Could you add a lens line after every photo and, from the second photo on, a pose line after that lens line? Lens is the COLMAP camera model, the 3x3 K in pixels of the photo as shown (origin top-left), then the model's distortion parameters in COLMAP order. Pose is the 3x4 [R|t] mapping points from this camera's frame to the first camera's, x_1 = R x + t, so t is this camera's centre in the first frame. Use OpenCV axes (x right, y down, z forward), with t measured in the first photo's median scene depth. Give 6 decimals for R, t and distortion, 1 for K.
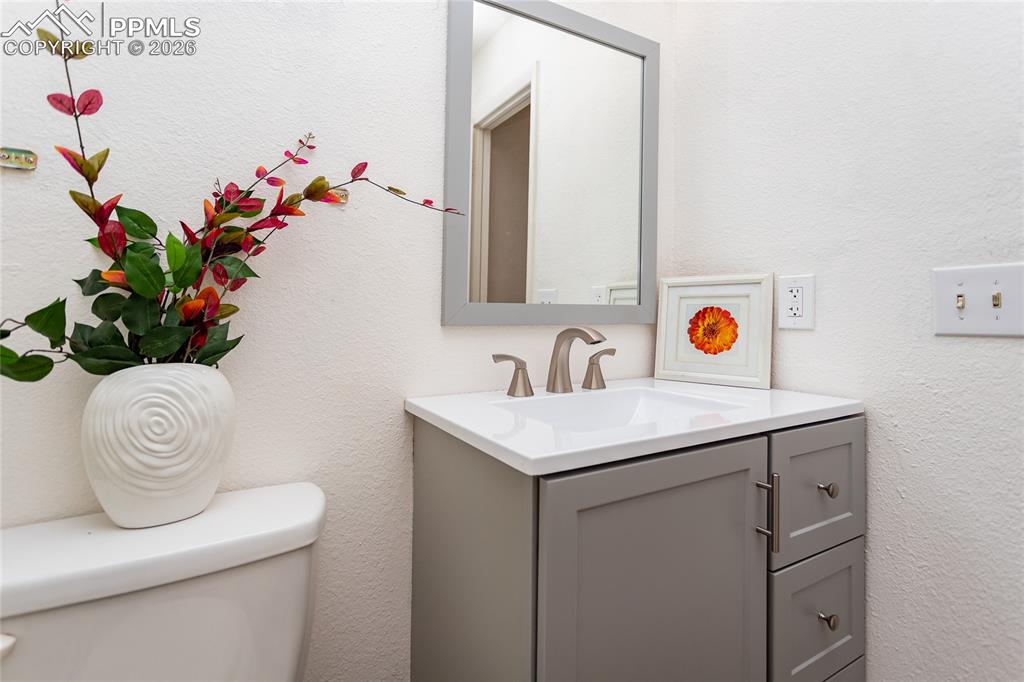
lens RADIAL K [[497.0, 0, 508.4], [0, 497.0, 301.7], [0, 0, 1]] dist [0.004346, 0.002009]
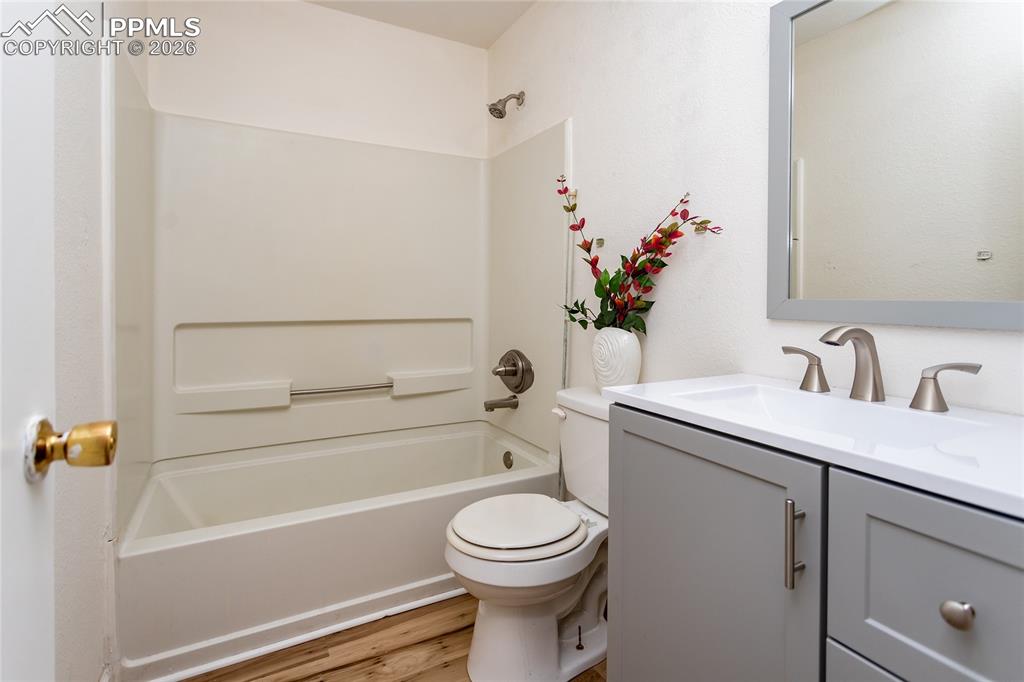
lens RADIAL K [[497.0, 0, 508.4], [0, 497.0, 301.7], [0, 0, 1]] dist [0.004346, 0.002009]
pose [[-0.026171, 0.005541, -0.999642, 1.088160], [0.010887, 0.999927, 0.005257, -0.005672], [0.999598, -0.010746, -0.026230, 0.418072]]
